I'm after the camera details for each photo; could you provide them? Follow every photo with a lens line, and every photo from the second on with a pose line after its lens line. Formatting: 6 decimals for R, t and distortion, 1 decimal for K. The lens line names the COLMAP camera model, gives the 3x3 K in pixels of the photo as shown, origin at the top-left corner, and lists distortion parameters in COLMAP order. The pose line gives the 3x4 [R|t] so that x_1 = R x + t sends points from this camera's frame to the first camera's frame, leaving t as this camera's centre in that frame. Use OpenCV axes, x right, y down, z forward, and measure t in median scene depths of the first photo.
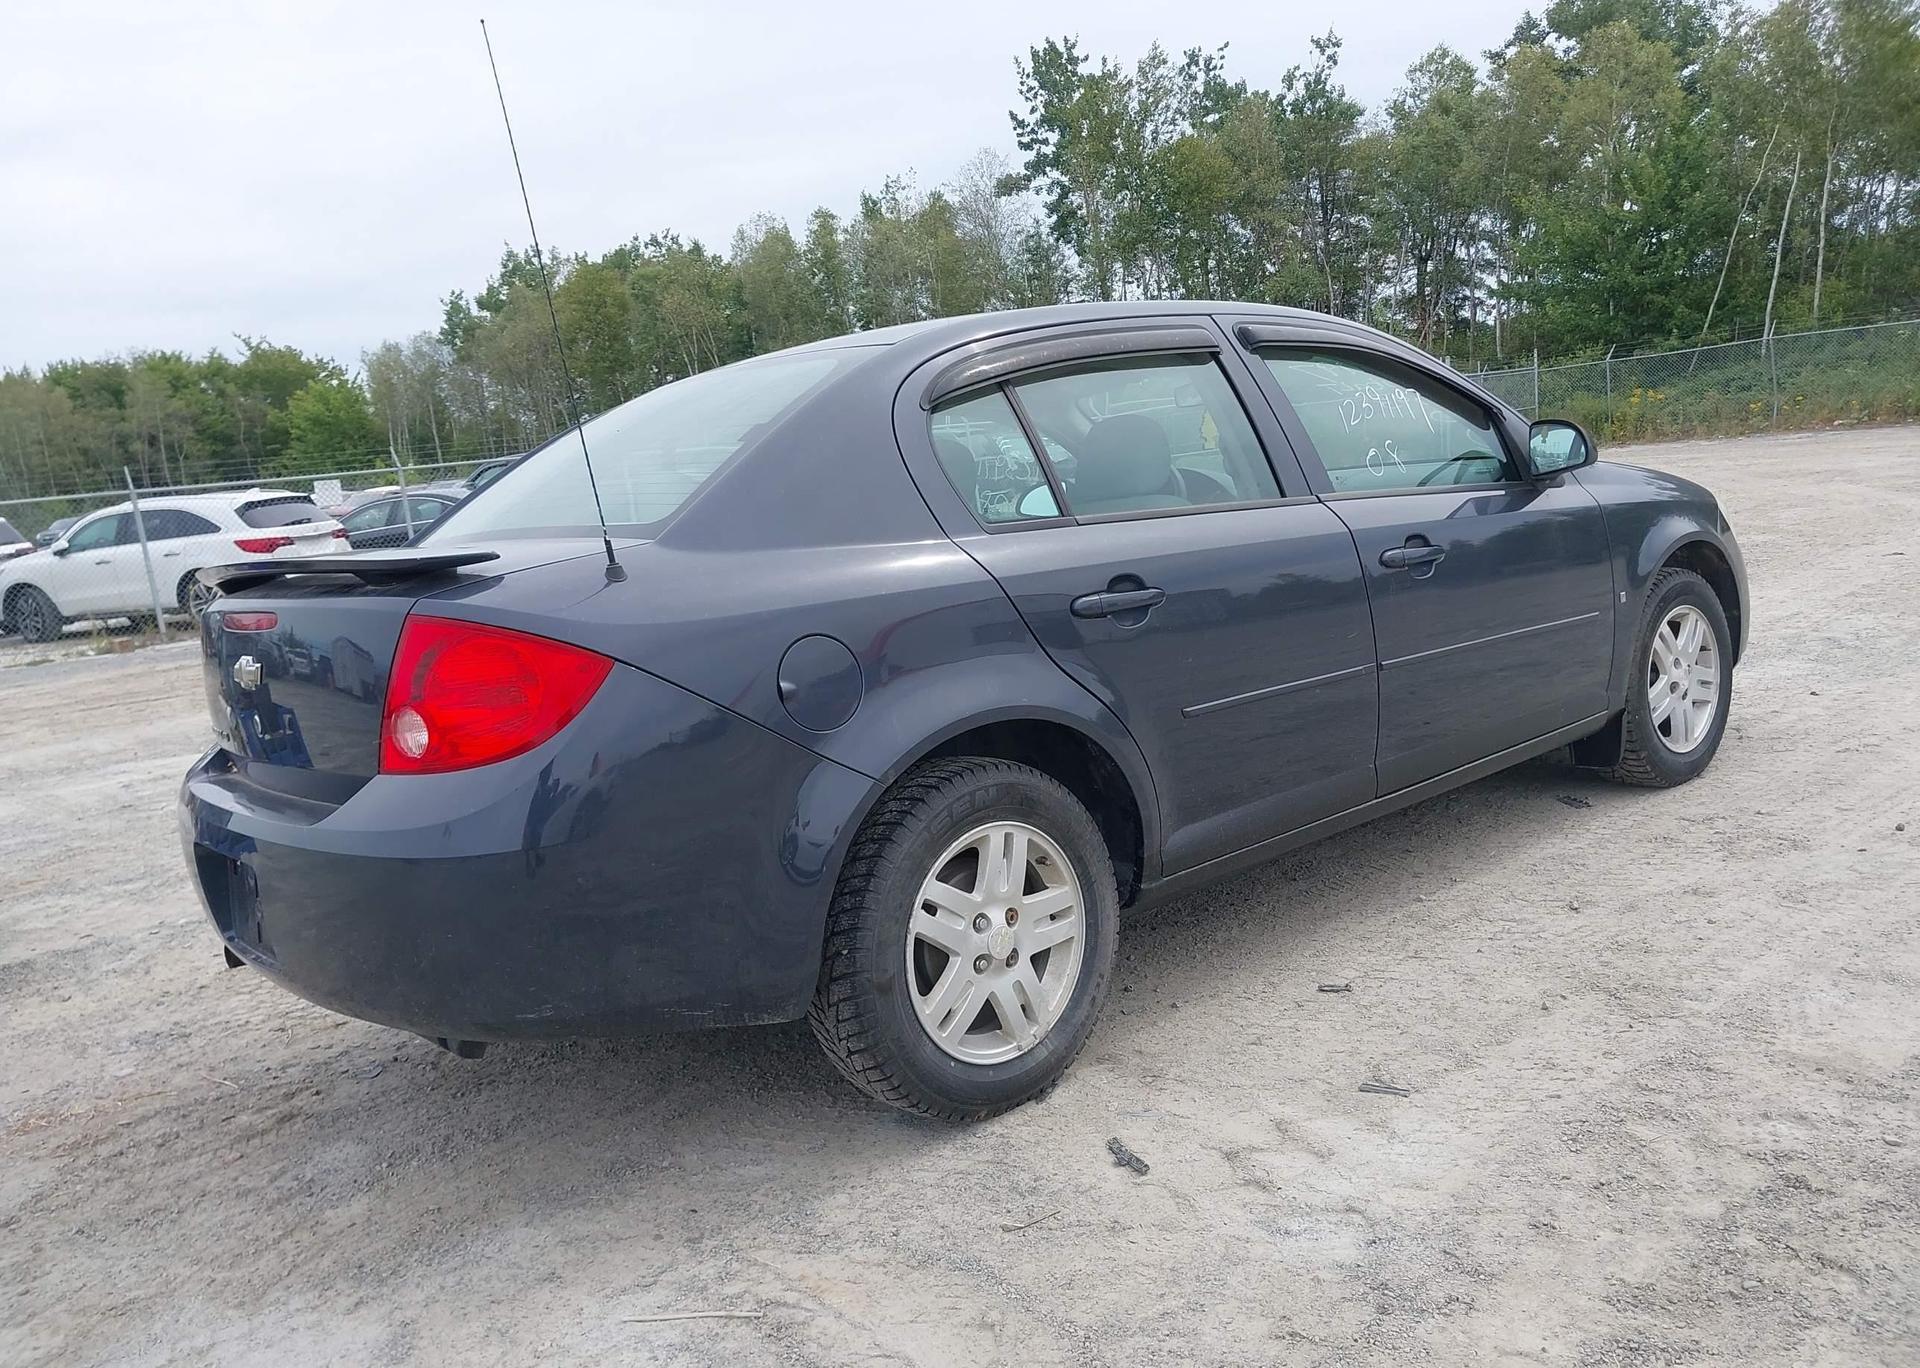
lens RADIAL K [[1477.1, 0, 965.1], [0, 1477.1, 692.1], [0, 0, 1]] dist [0.021733, -0.026080]
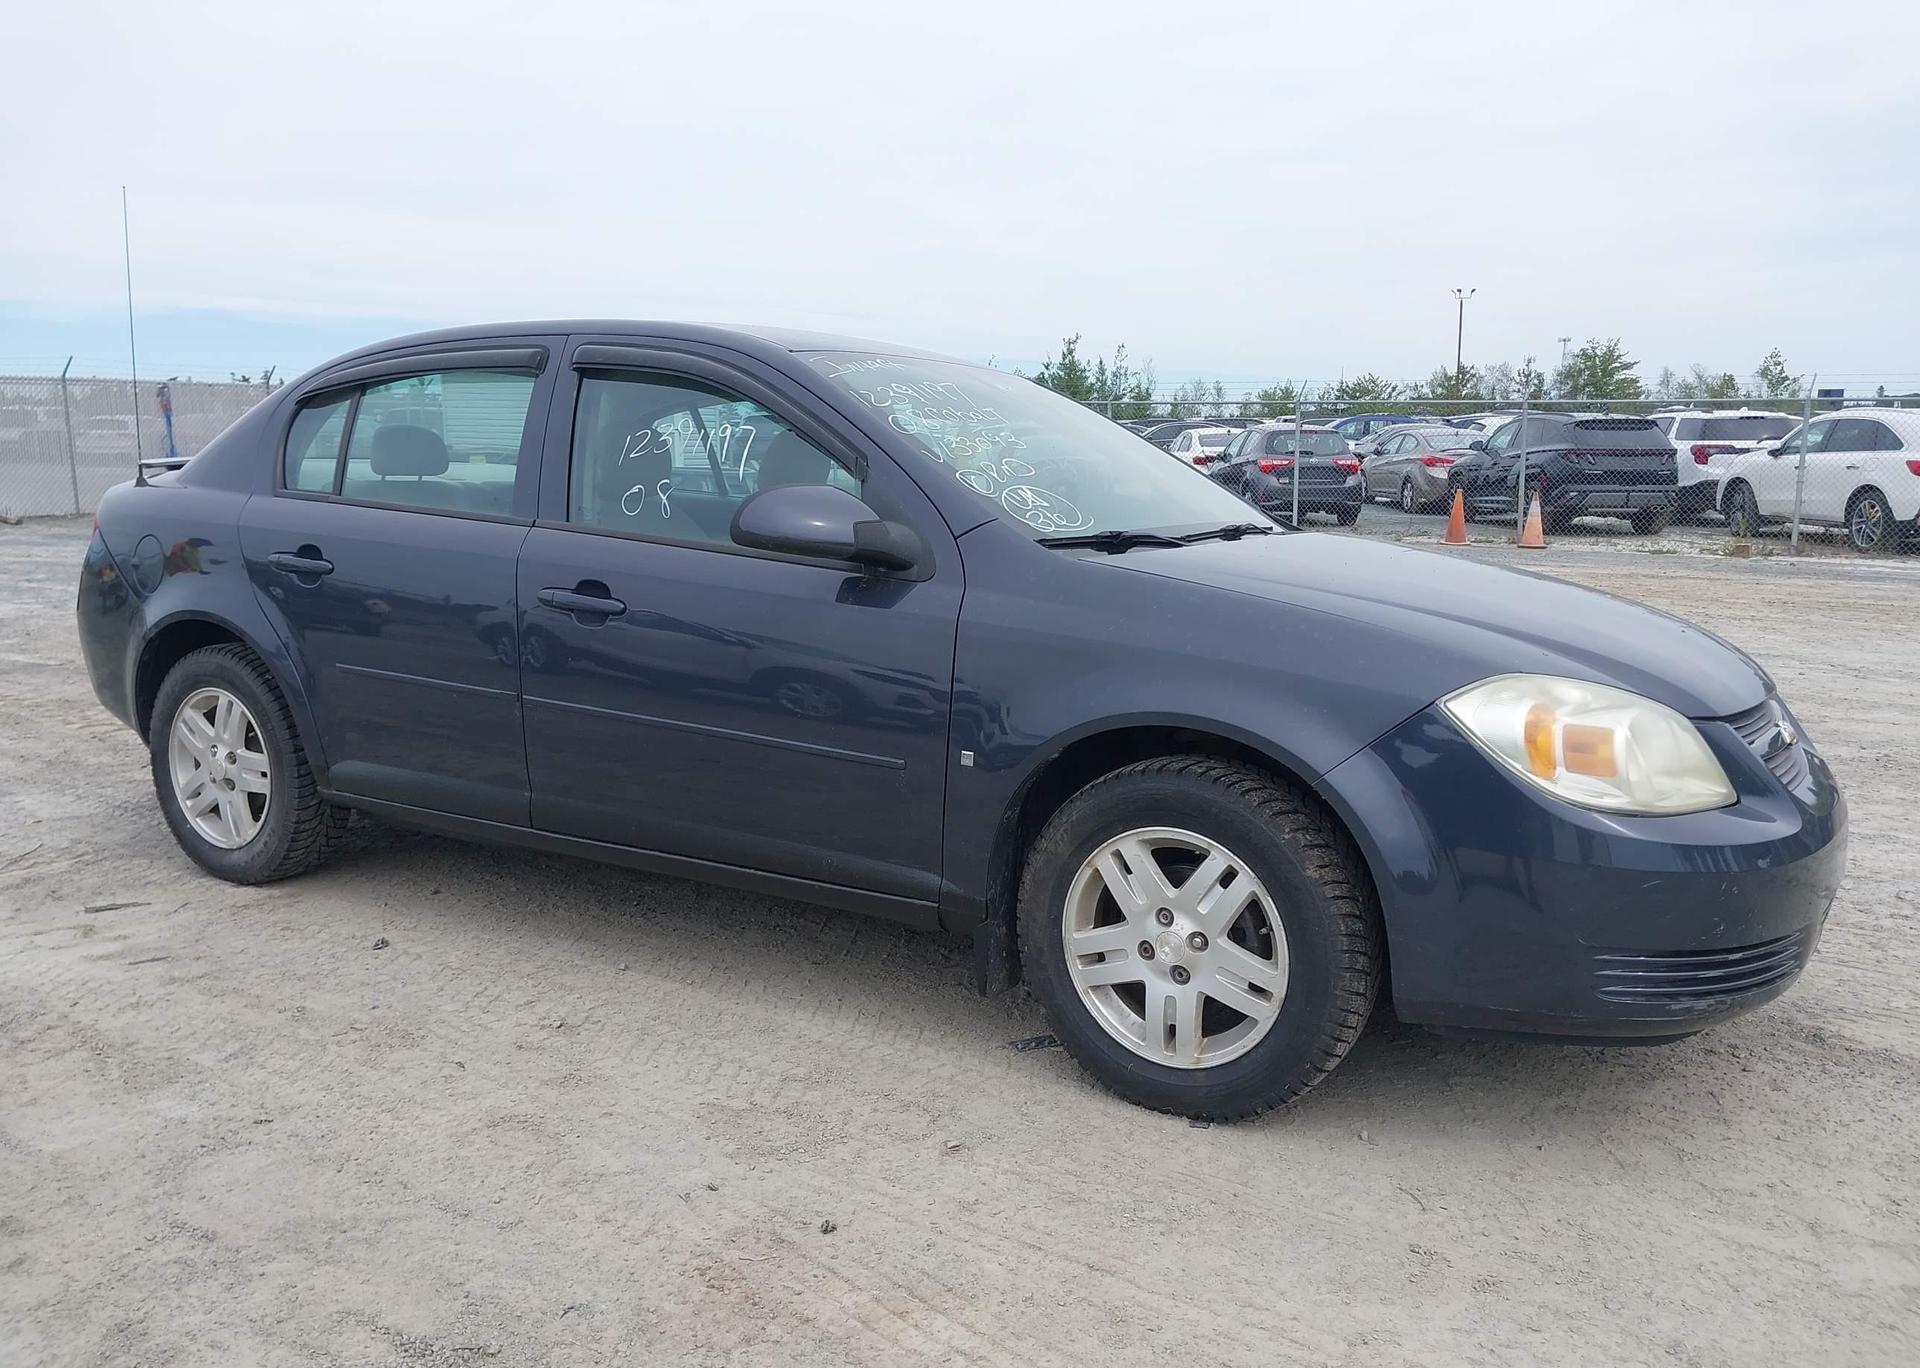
lens RADIAL K [[1477.1, 0, 965.1], [0, 1477.1, 692.1], [0, 0, 1]] dist [0.021733, -0.026080]
pose [[0.326296, 0.260639, -0.908624, 0.984230], [-0.191333, 0.959549, 0.206537, -0.218214], [0.925701, 0.106457, 0.362966, 0.701494]]
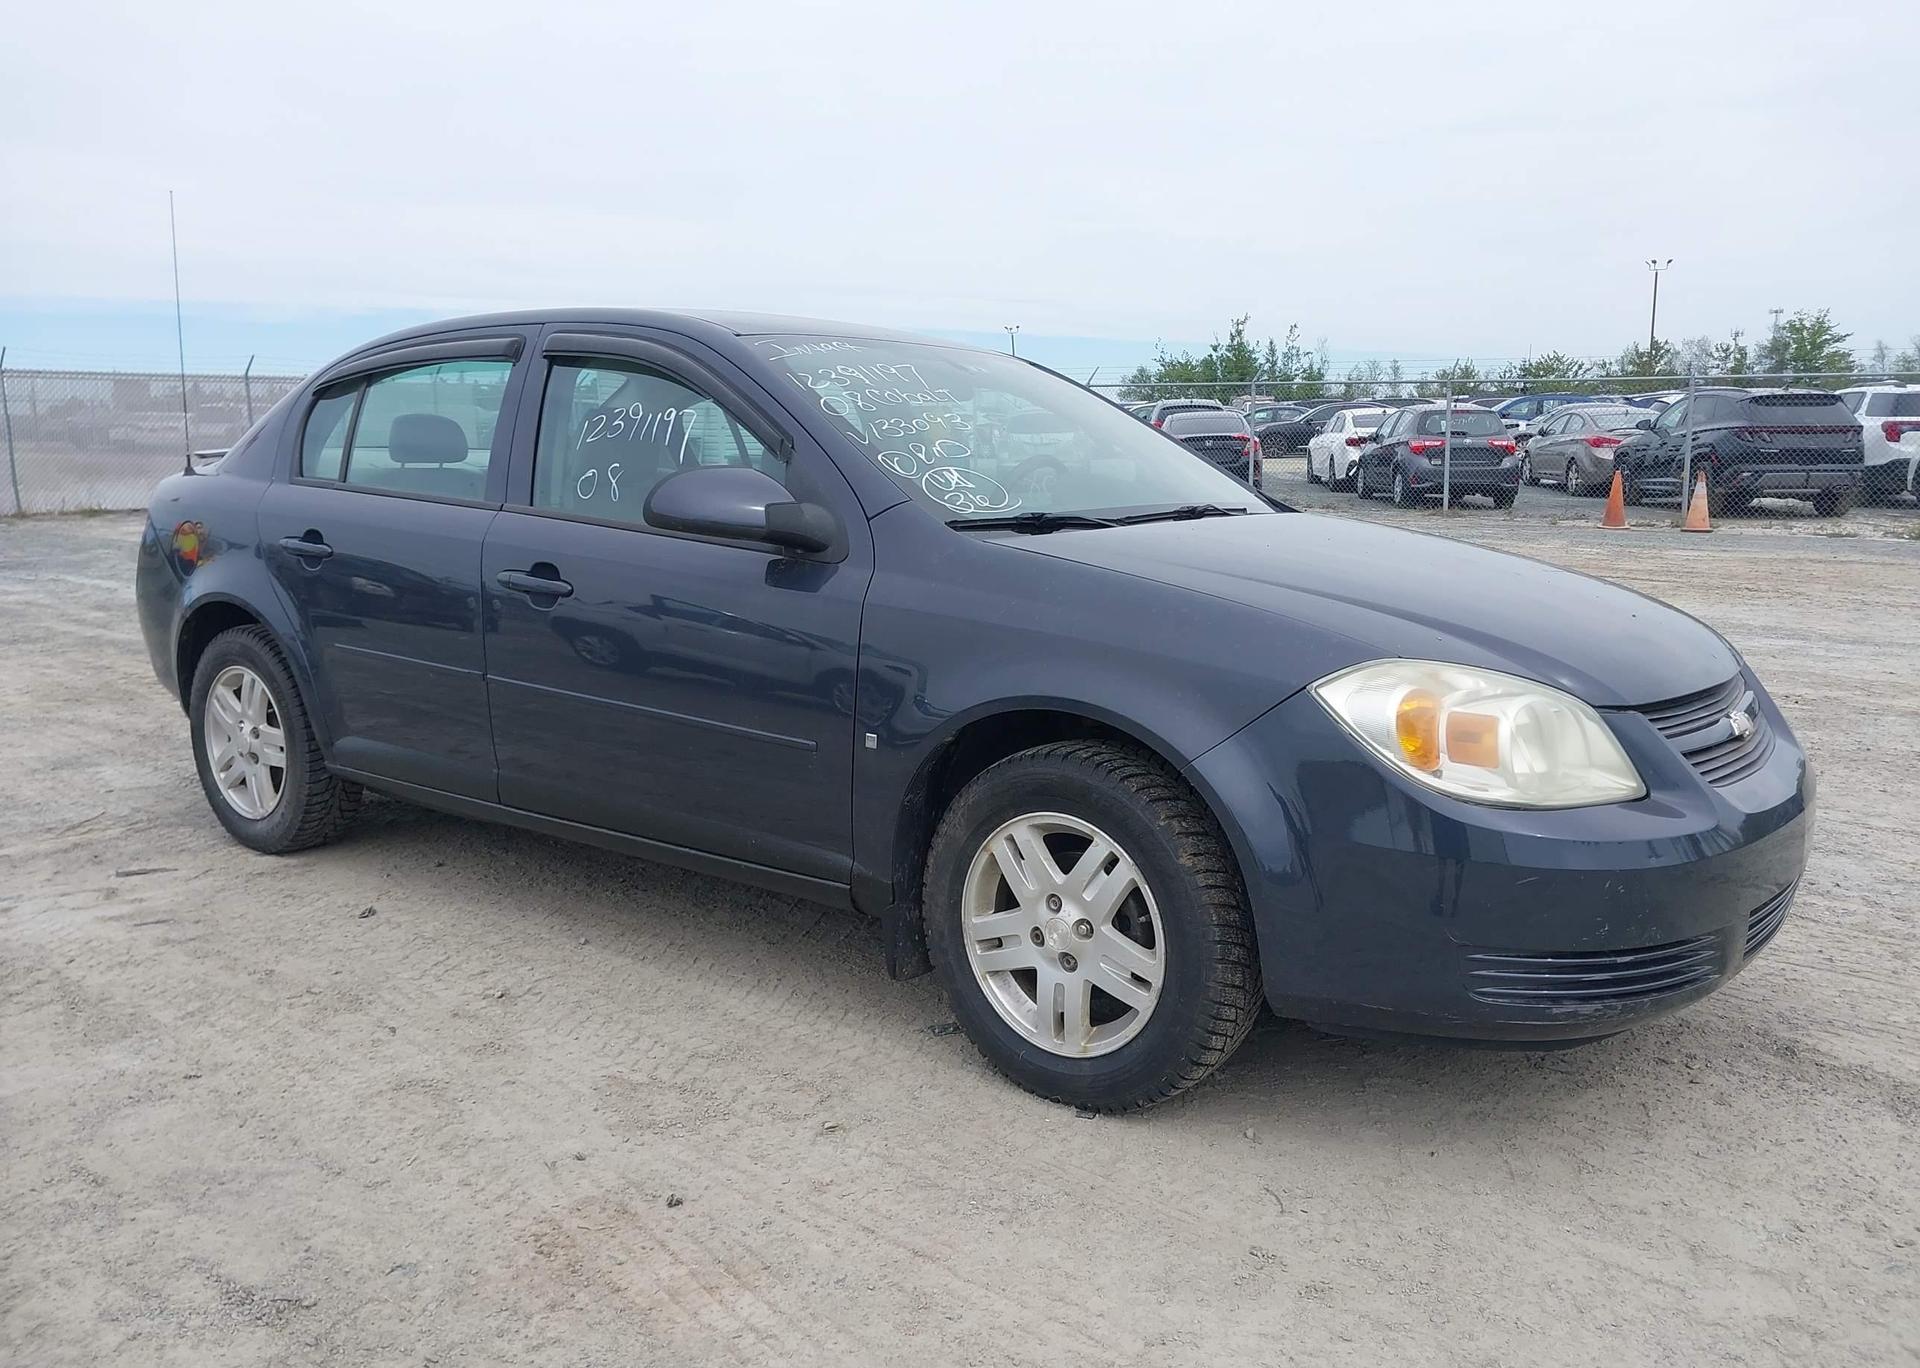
lens RADIAL K [[1477.1, 0, 965.1], [0, 1477.1, 692.1], [0, 0, 1]] dist [0.021733, -0.026080]
pose [[0.220771, 0.271066, -0.936901, 1.011960], [-0.174446, 0.956087, 0.235511, -0.236091], [0.959598, 0.111444, 0.258363, 0.809213]]
